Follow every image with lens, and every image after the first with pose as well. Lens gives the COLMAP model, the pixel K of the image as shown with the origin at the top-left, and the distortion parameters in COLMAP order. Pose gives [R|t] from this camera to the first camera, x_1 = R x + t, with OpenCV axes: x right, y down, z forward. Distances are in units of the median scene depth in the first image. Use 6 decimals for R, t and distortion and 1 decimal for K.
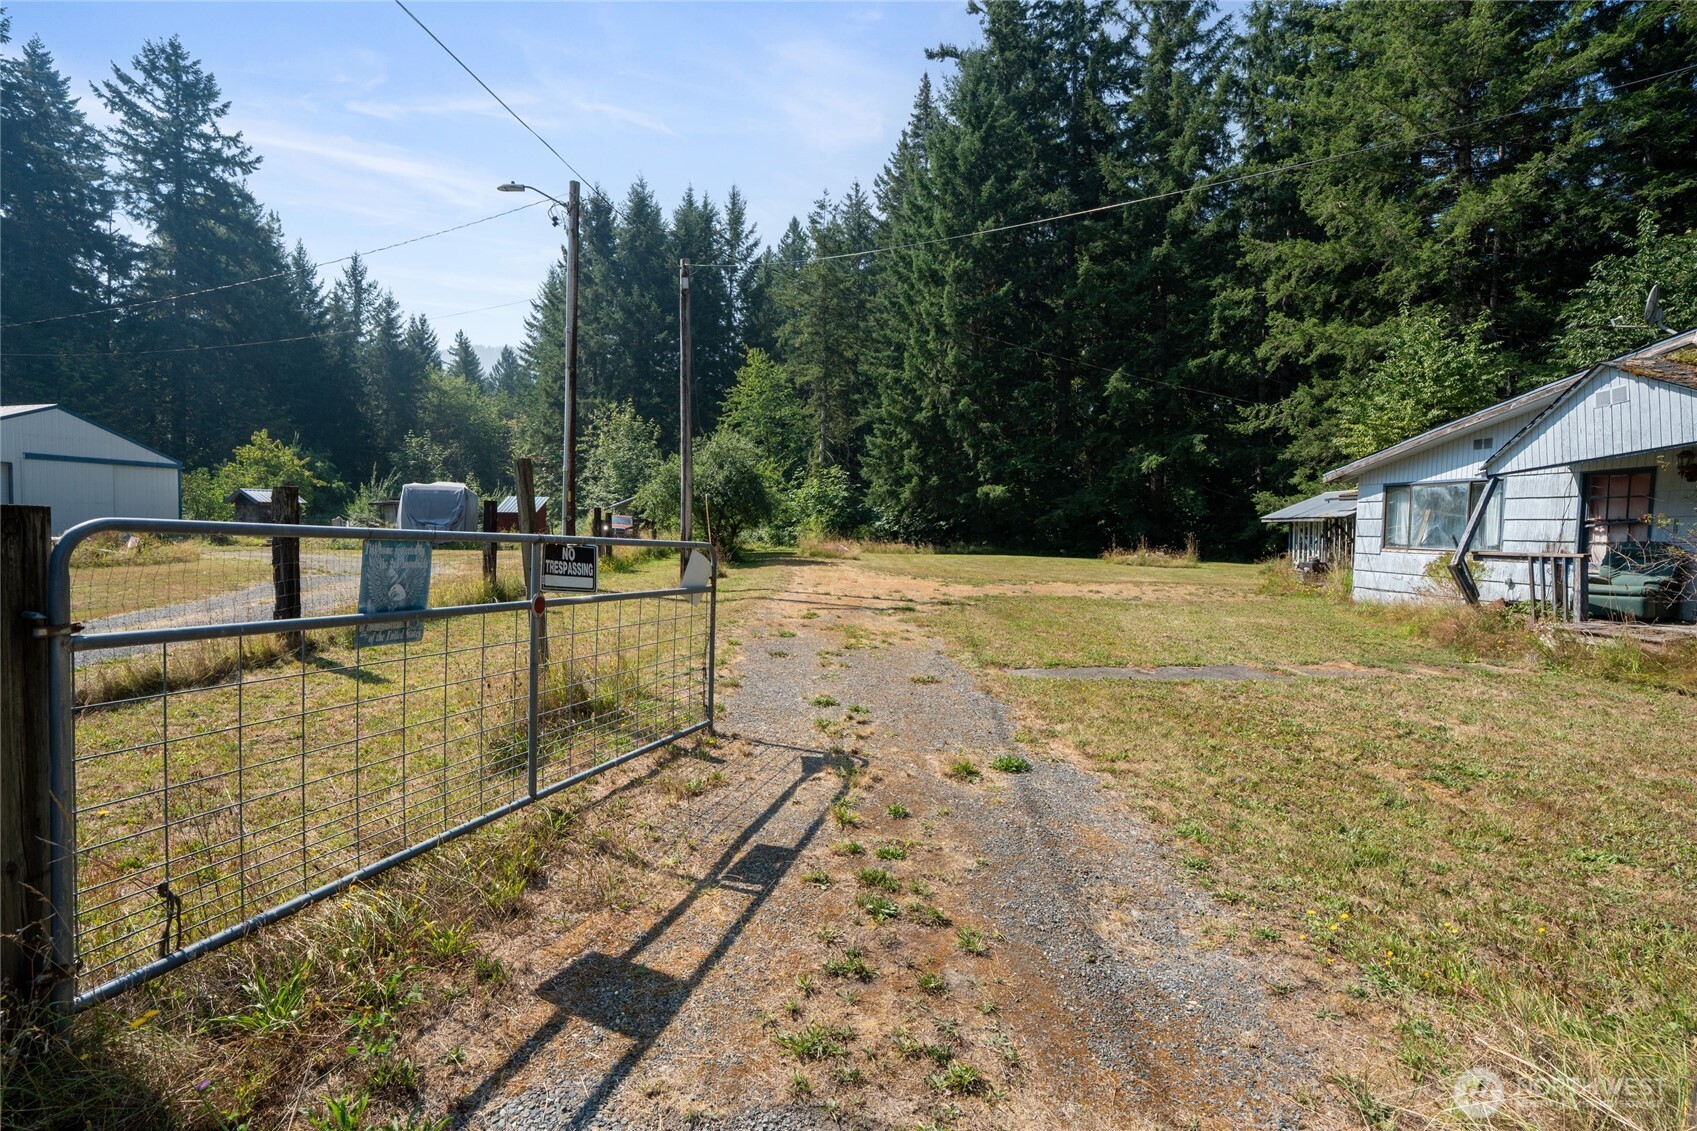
lens RADIAL K [[781.9, 0, 845.9], [0, 781.9, 562.0], [0, 0, 1]] dist [-0.071288, 0.026063]
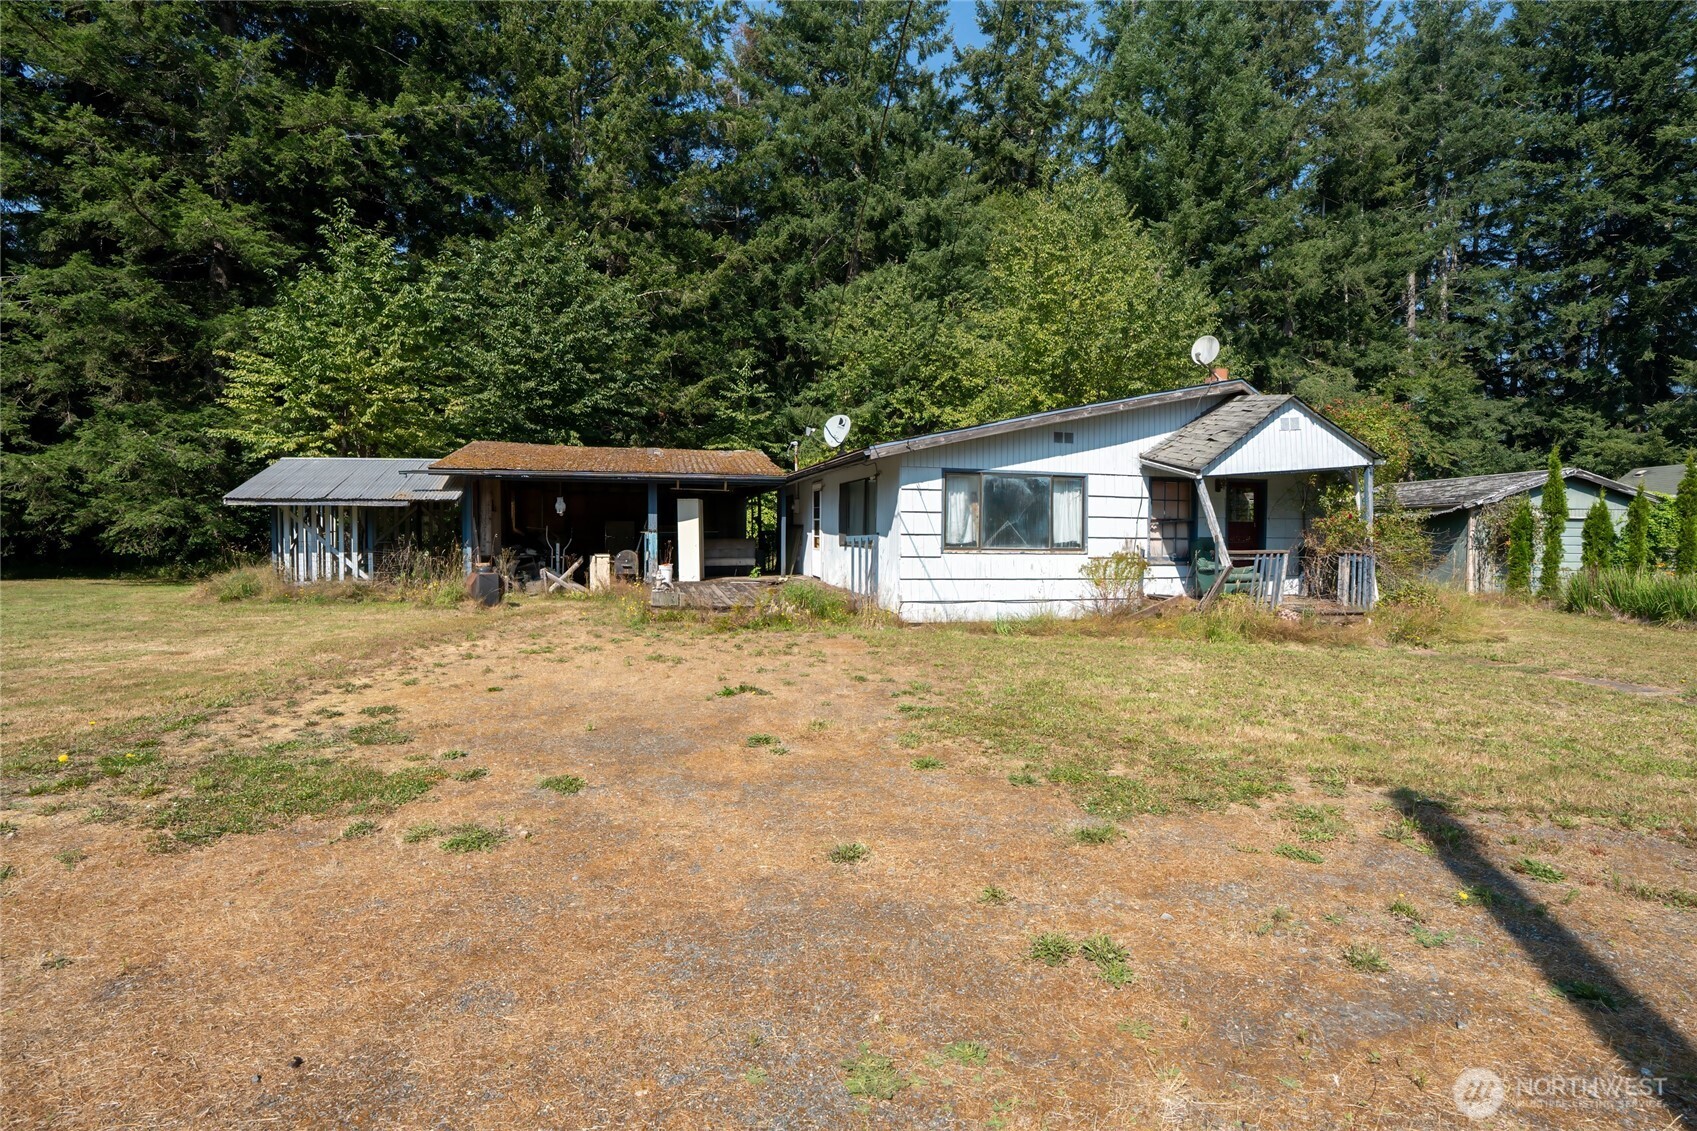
lens RADIAL K [[786.2, 0, 847.0], [0, 786.2, 548.6], [0, 0, 1]] dist [-0.072523, 0.026028]
pose [[-0.145723, -0.042658, 0.988405, -0.037303], [0.032985, 0.998305, 0.047948, -0.025149], [-0.988775, 0.039590, -0.144068, 0.494391]]
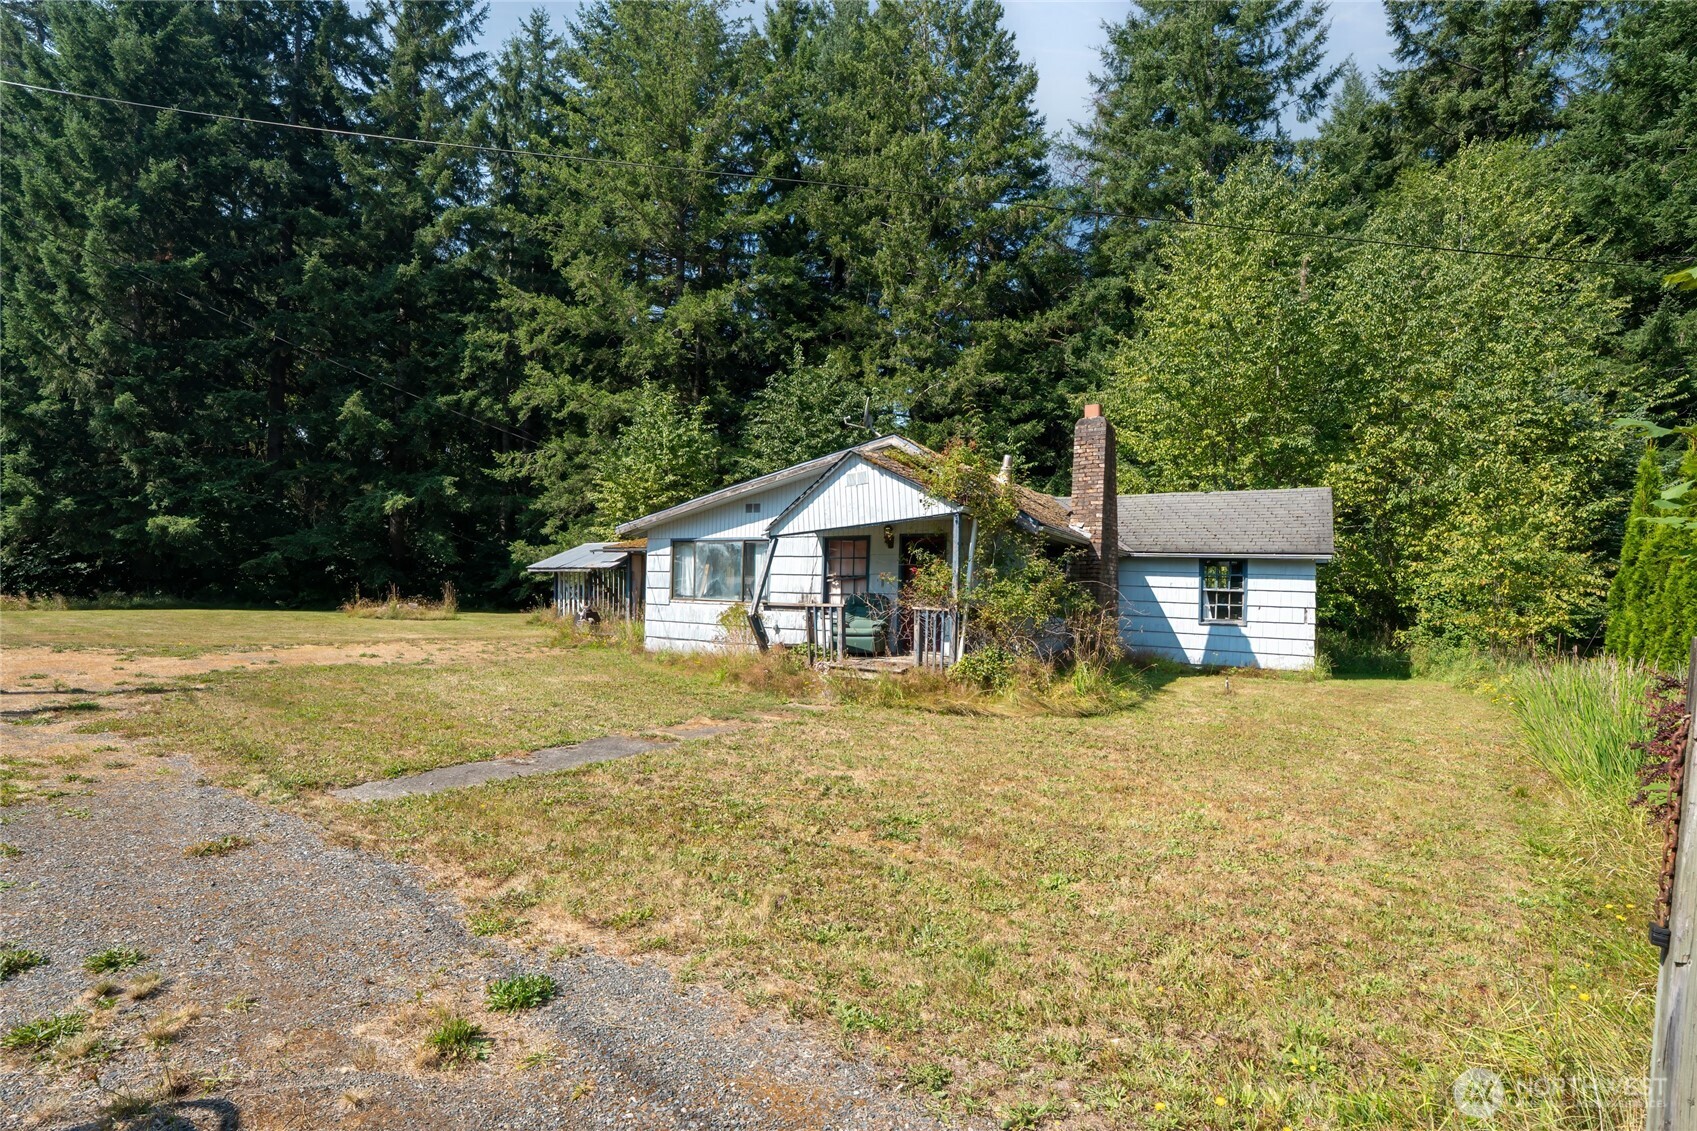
lens RADIAL K [[794.2, 0, 840.6], [0, 794.2, 592.8], [0, 0, 1]] dist [-0.064406, 0.023197]
pose [[0.603651, -0.005312, 0.797231, -0.014300], [0.022273, 0.999700, -0.010204, -0.004184], [-0.796937, 0.023917, 0.603588, 0.056489]]
